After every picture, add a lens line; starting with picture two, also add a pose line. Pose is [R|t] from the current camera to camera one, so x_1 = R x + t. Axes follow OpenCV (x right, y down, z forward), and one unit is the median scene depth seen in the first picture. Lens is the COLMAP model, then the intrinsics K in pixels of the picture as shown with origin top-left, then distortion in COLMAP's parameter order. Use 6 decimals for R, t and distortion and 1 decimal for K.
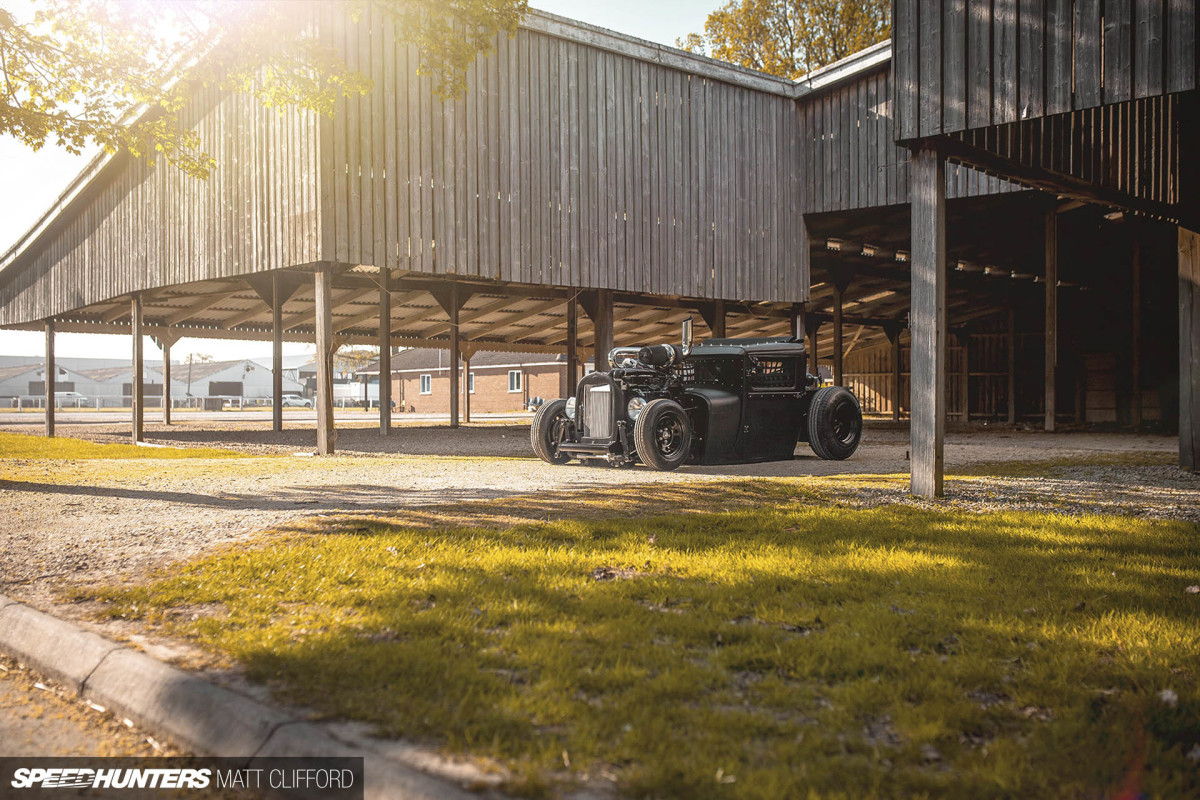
lens RADIAL K [[1244.2, 0, 544.5], [0, 1244.2, 436.4], [0, 0, 1]] dist [-0.043243, 0.028876]
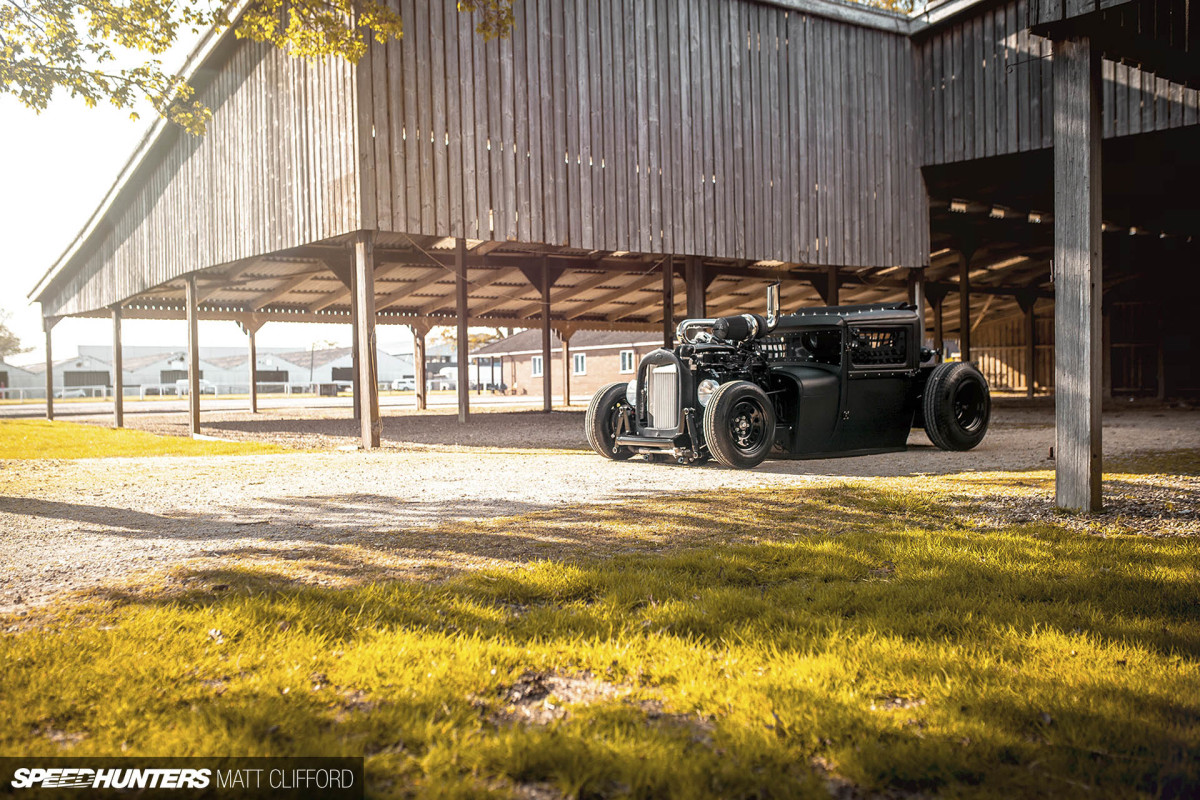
lens RADIAL K [[1244.2, 0, 544.5], [0, 1244.2, 436.4], [0, 0, 1]] dist [-0.043243, 0.028876]
pose [[0.995161, -0.011754, -0.097555, 0.028962], [0.013246, 0.999805, 0.014659, -0.004399], [0.097363, -0.015881, 0.995122, 0.107458]]
